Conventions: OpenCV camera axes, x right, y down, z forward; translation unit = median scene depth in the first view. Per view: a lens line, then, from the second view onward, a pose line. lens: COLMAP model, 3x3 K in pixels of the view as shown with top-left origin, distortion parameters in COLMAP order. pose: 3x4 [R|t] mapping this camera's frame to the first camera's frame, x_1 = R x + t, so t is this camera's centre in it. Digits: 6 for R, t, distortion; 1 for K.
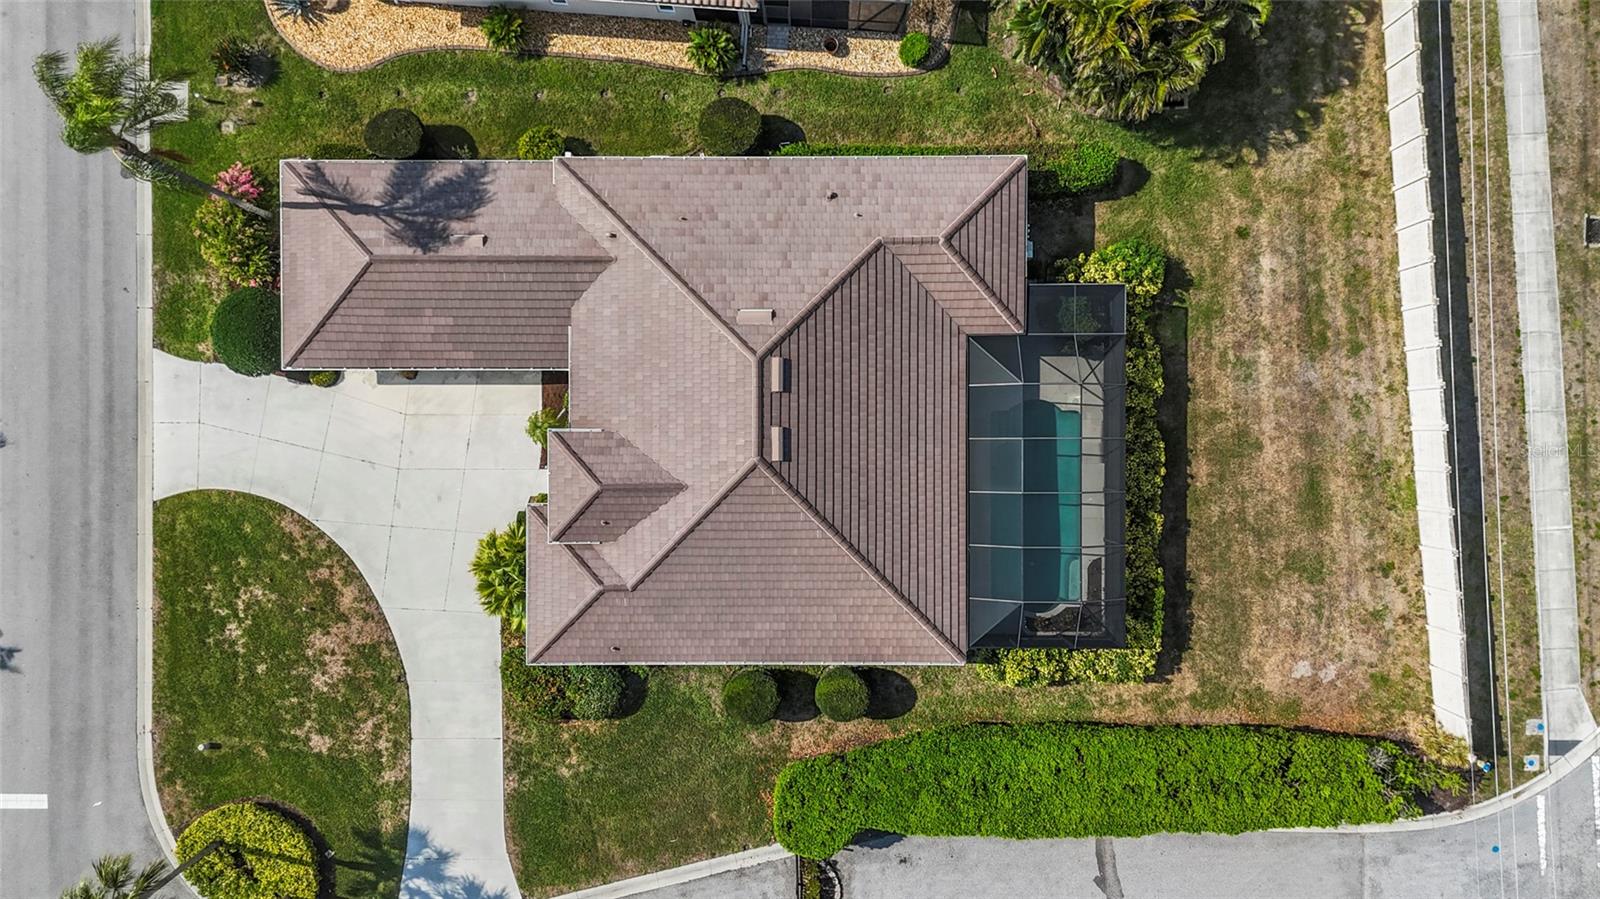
lens RADIAL K [[1186.1, 0, 799.8], [0, 1186.1, 449.2], [0, 0, 1]] dist [0.050466, -0.038236]
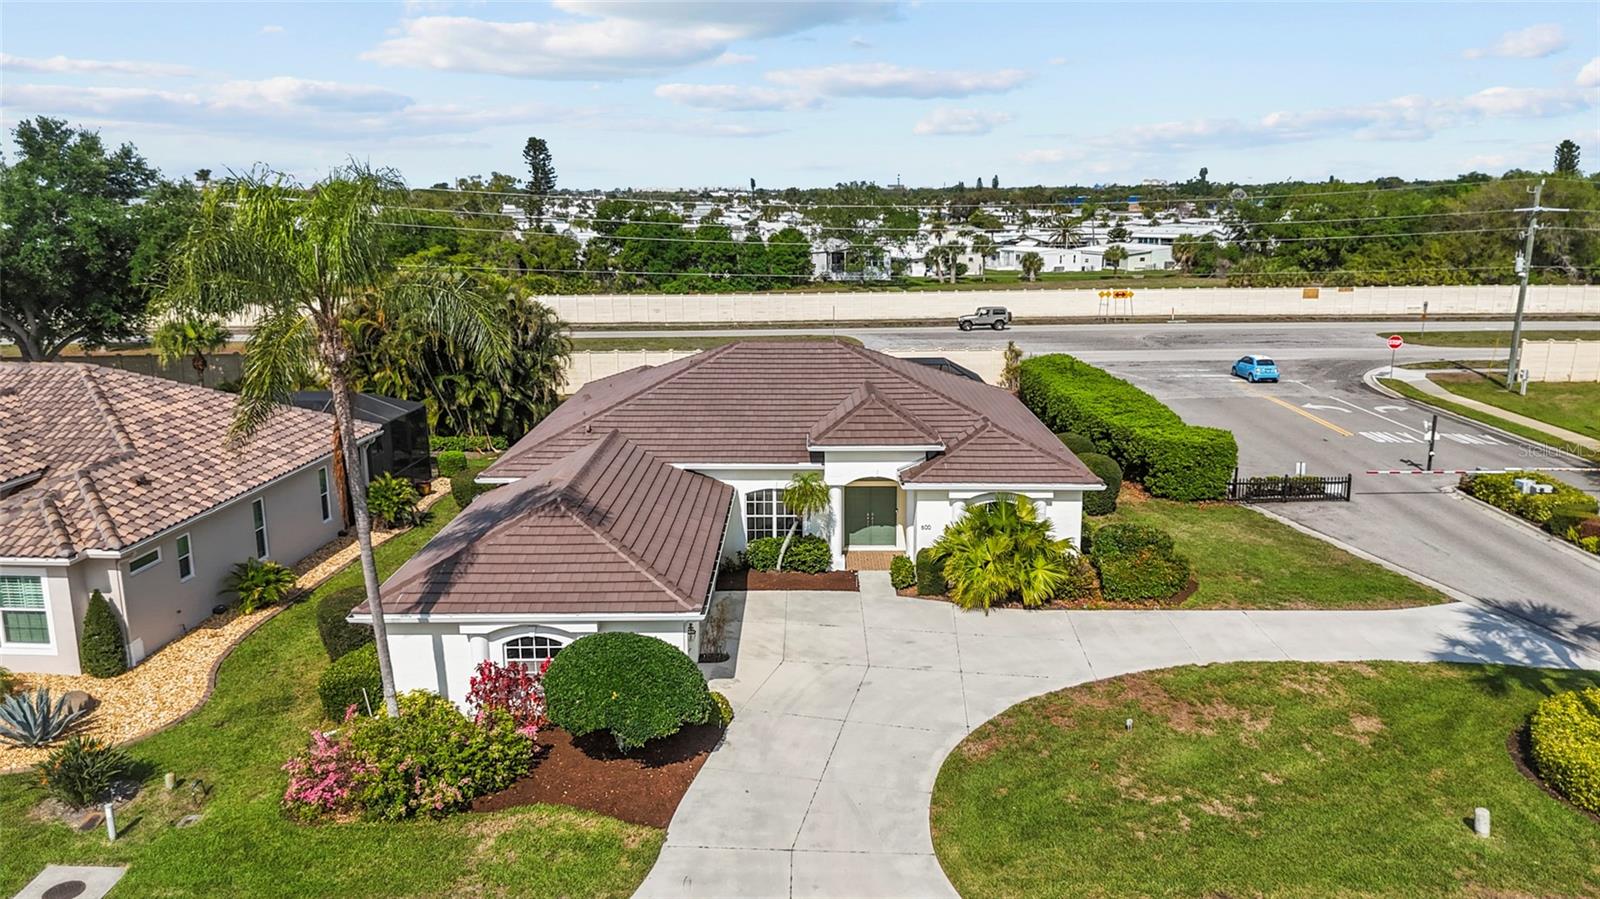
lens RADIAL K [[1186.1, 0, 798.0], [0, 1186.1, 457.1], [0, 0, 1]] dist [0.050466, -0.038236]
pose [[0.008307, -0.206595, 0.978391, -0.929262], [0.999919, -0.007685, -0.010113, -0.014132], [0.009608, 0.978396, 0.206514, 0.761170]]
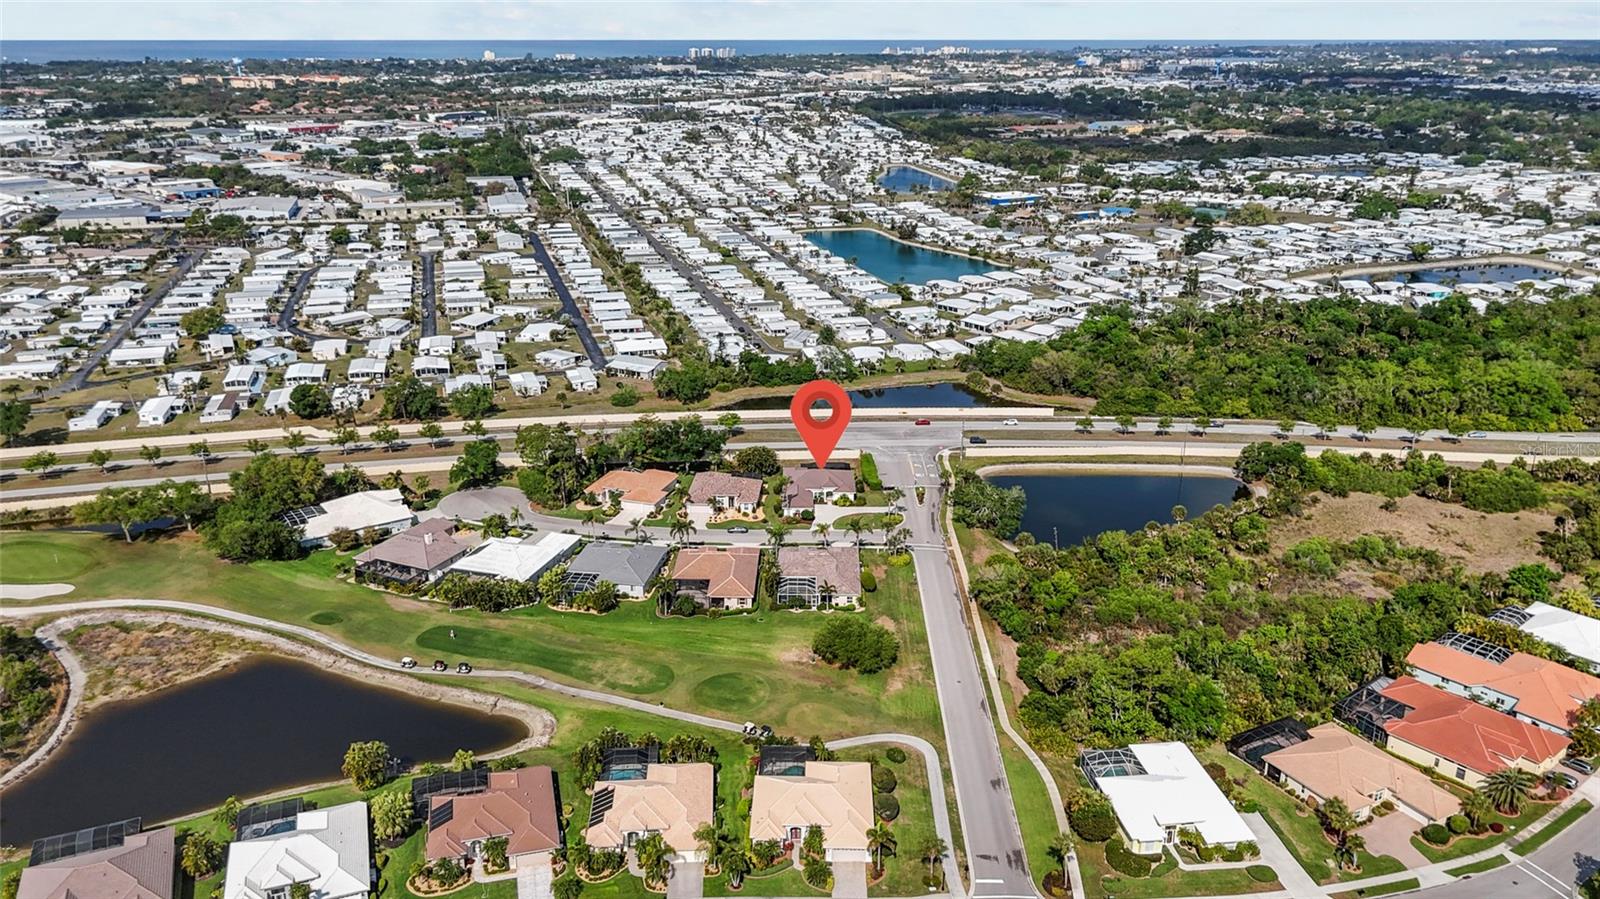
lens RADIAL K [[1186.1, 0, 801.8], [0, 1186.1, 452.2], [0, 0, 1]] dist [0.050466, -0.038236]
pose [[-0.003745, -0.319174, 0.947689, -6.180725], [0.999993, -0.002049, 0.003262, -0.144114], [0.000900, 0.947694, 0.319179, -1.308812]]
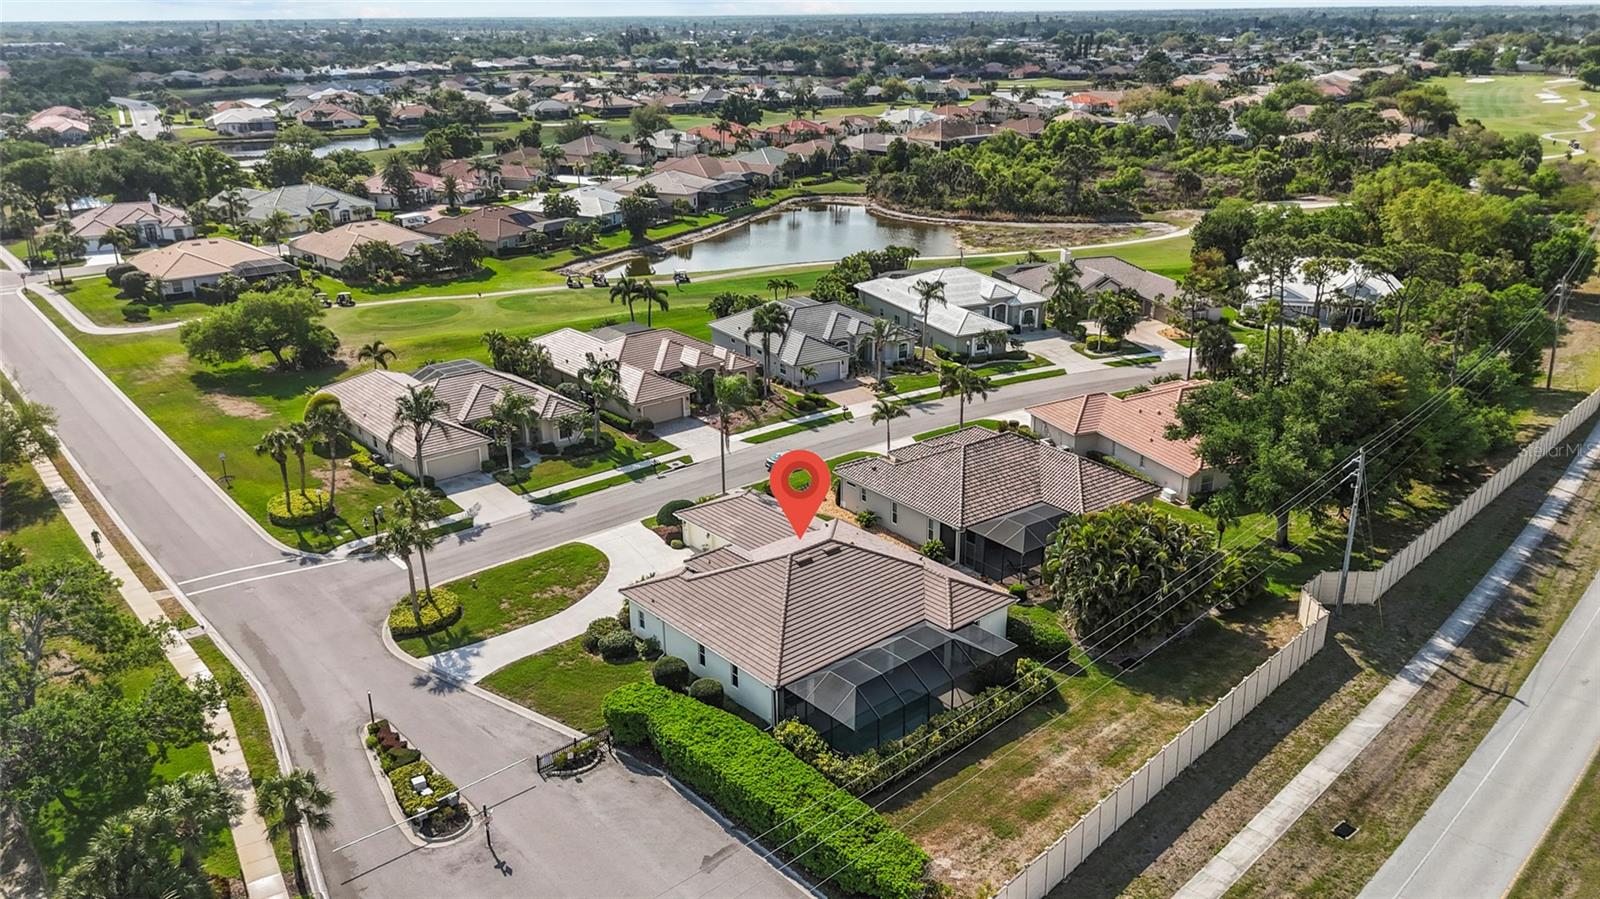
lens RADIAL K [[1186.1, 0, 800.9], [0, 1186.1, 449.1], [0, 0, 1]] dist [0.050466, -0.038236]
pose [[0.656107, 0.265973, -0.706245, 1.068538], [-0.754666, 0.233370, -0.613203, 0.941173], [0.001721, 0.935306, 0.353837, 0.163351]]
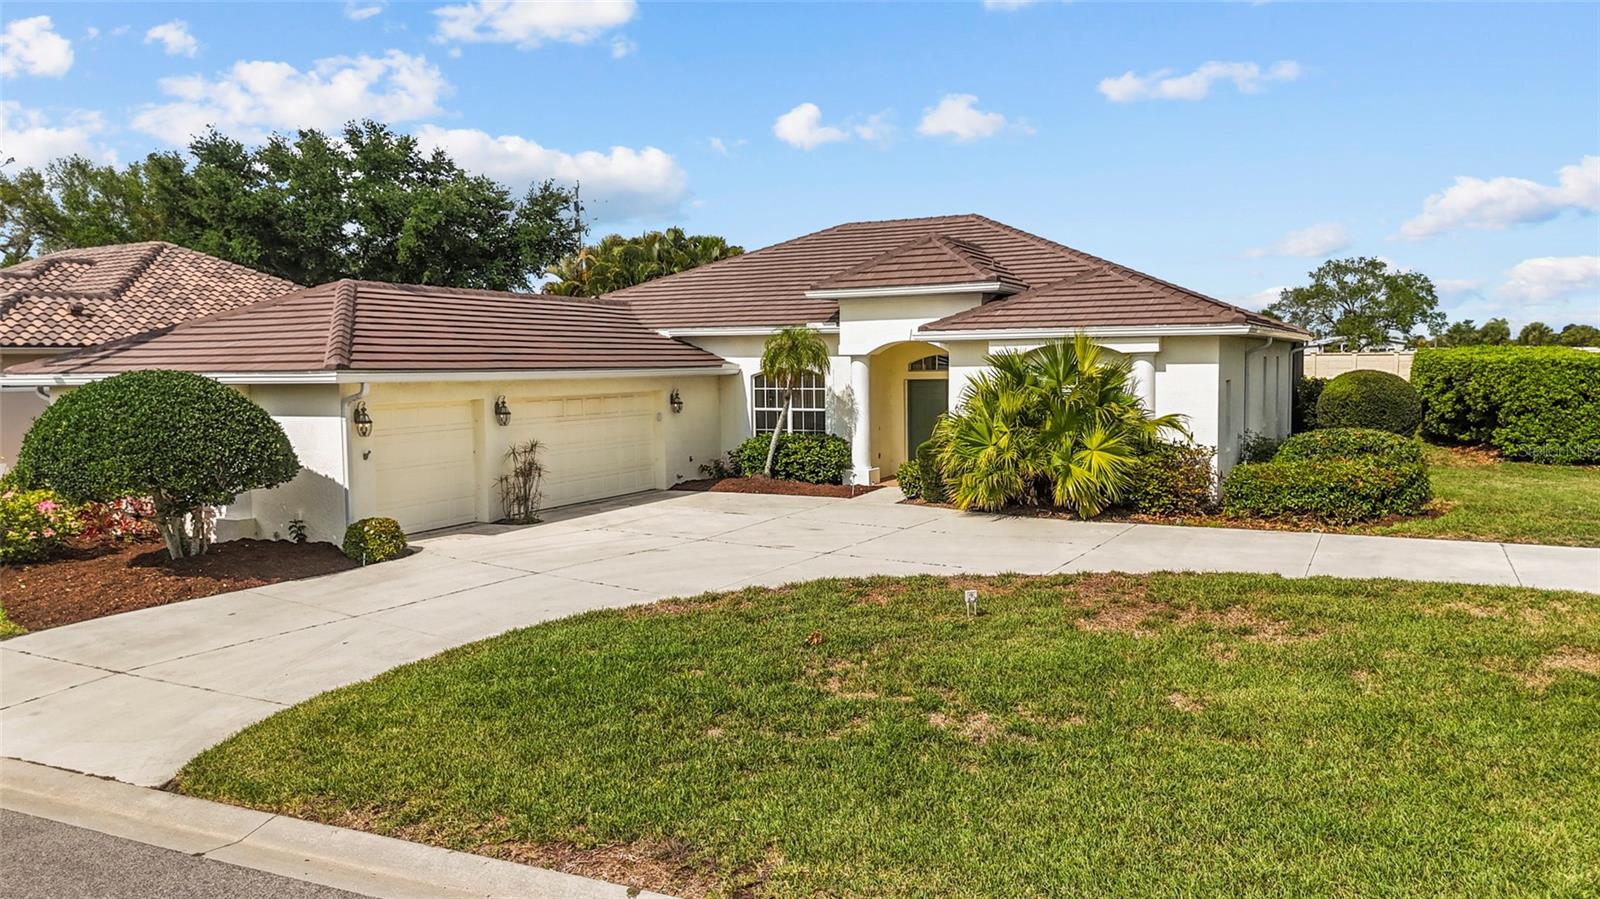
lens RADIAL K [[1186.1, 0, 793.9], [0, 1186.1, 454.9], [0, 0, 1]] dist [0.050466, -0.038236]
pose [[0.450545, -0.061440, 0.890637, -0.662508], [0.892669, 0.017278, -0.450381, 0.214580], [0.012283, 0.997961, 0.062630, 0.948550]]
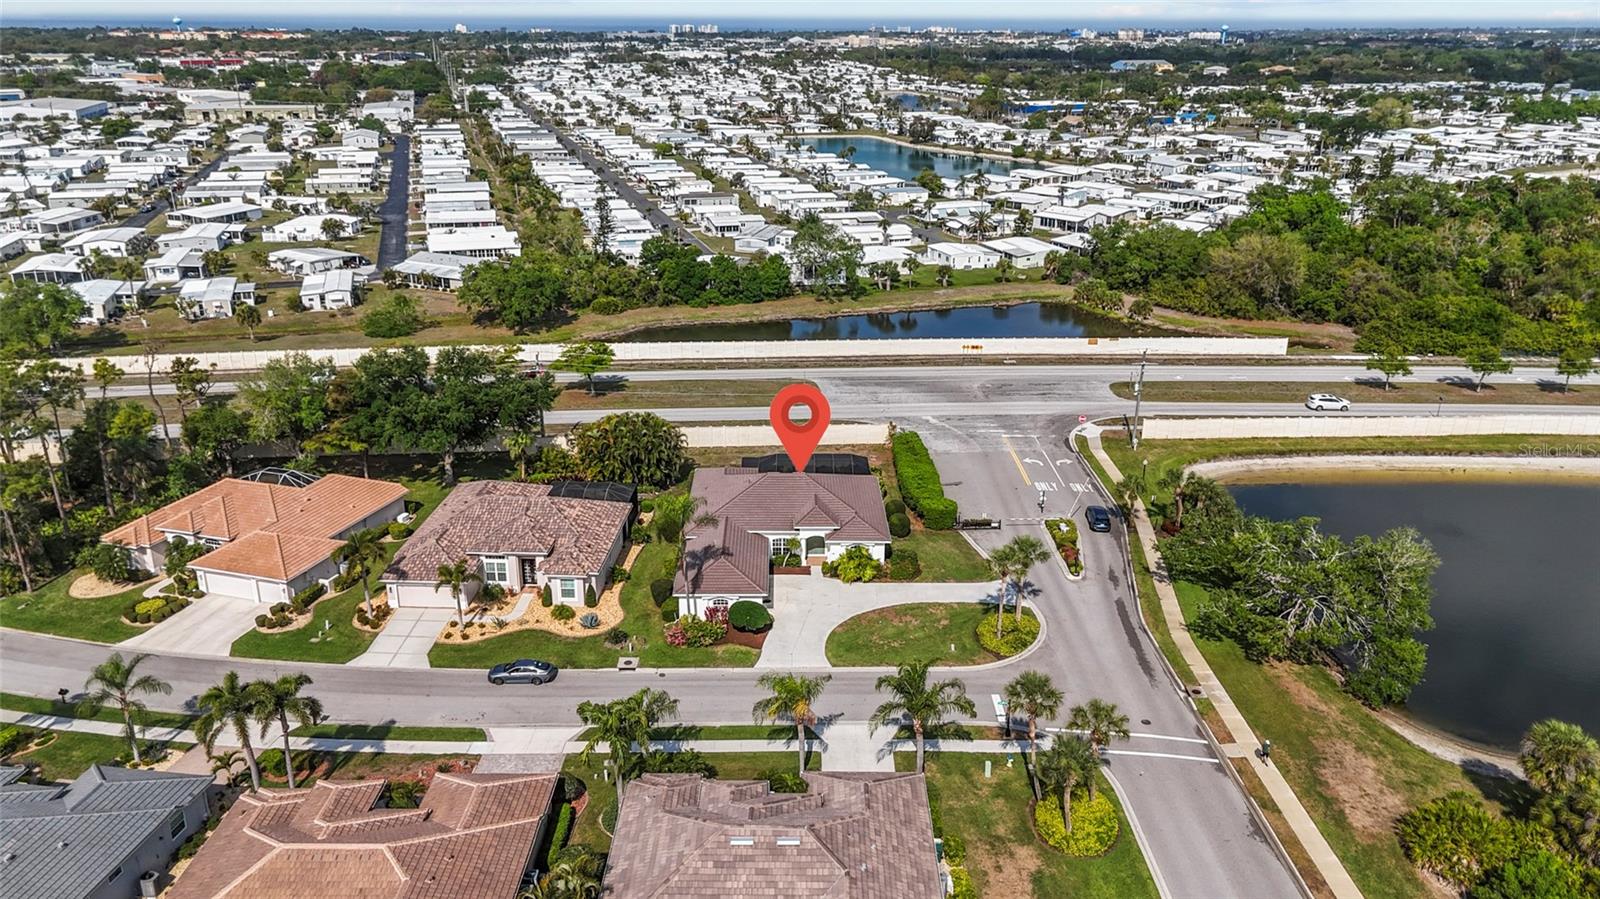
lens RADIAL K [[1186.1, 0, 796.6], [0, 1186.1, 444.2], [0, 0, 1]] dist [0.050466, -0.038236]
pose [[-0.011668, -0.321948, 0.946686, -2.264694], [0.999932, -0.003139, 0.011257, -0.035014], [-0.000653, 0.946752, 0.321962, 0.039837]]
